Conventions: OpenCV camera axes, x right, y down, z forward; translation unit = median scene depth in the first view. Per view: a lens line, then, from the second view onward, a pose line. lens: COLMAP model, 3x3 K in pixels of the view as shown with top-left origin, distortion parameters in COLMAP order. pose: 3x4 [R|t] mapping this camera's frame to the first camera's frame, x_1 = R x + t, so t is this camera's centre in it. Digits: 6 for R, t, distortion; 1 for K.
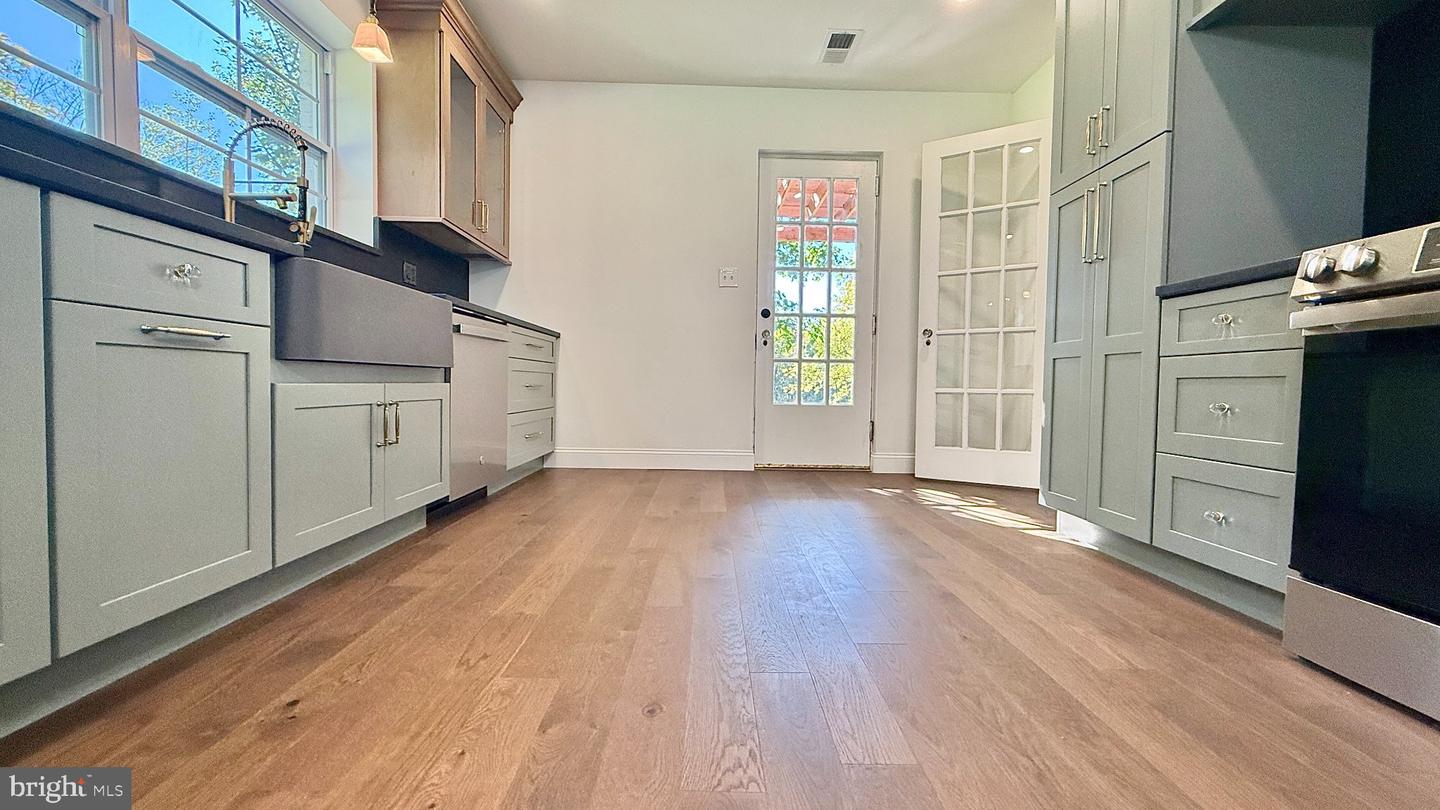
lens RADIAL K [[573.3, 0, 718.0], [0, 573.3, 404.3], [0, 0, 1]] dist [-0.002012, -0.000768]
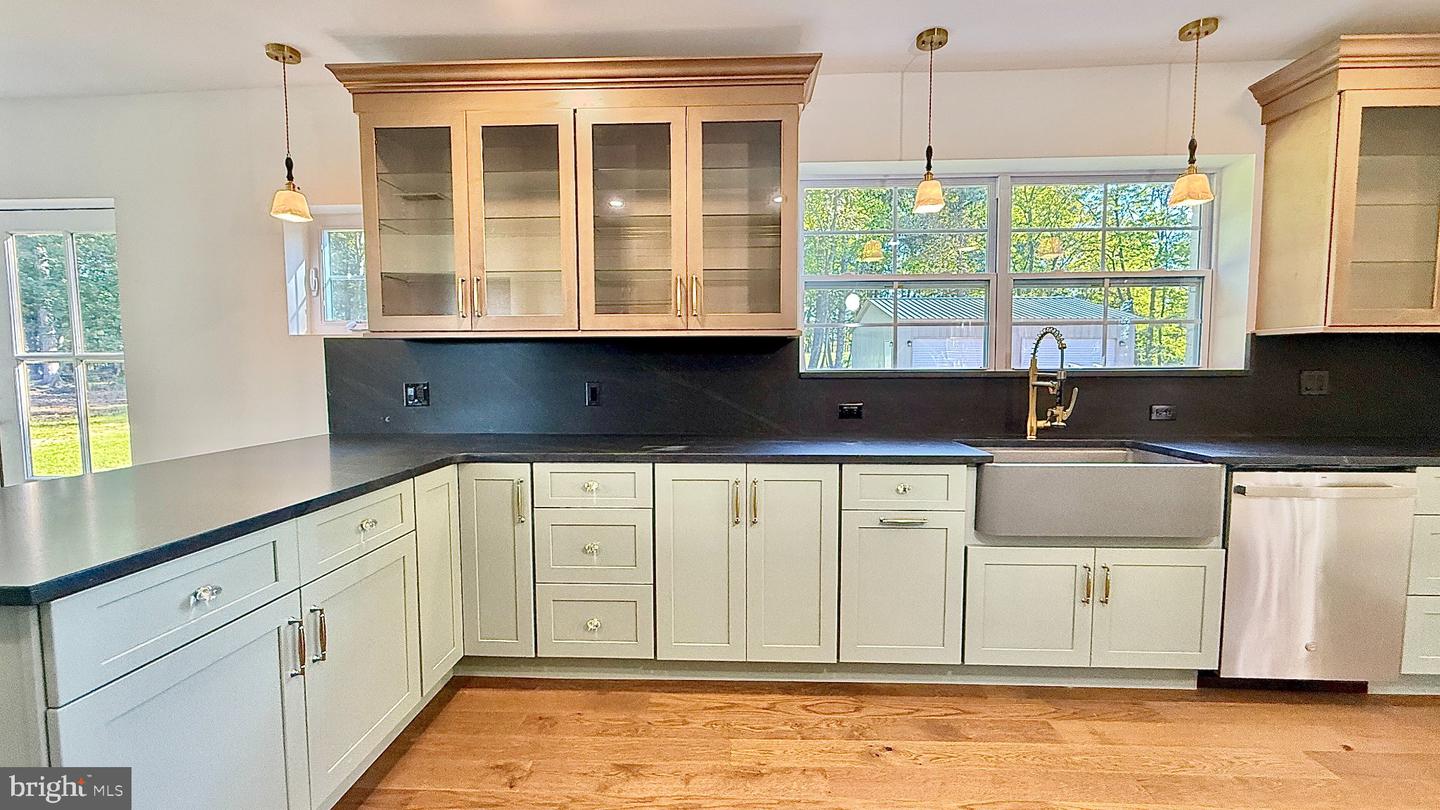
lens RADIAL K [[573.3, 0, 718.9], [0, 573.3, 402.1], [0, 0, 1]] dist [-0.002012, -0.000768]
pose [[-0.056981, 0.053756, -0.996927, 0.593987], [-0.032064, 0.997936, 0.055643, -0.376677], [0.997860, 0.035136, -0.055140, 0.312909]]
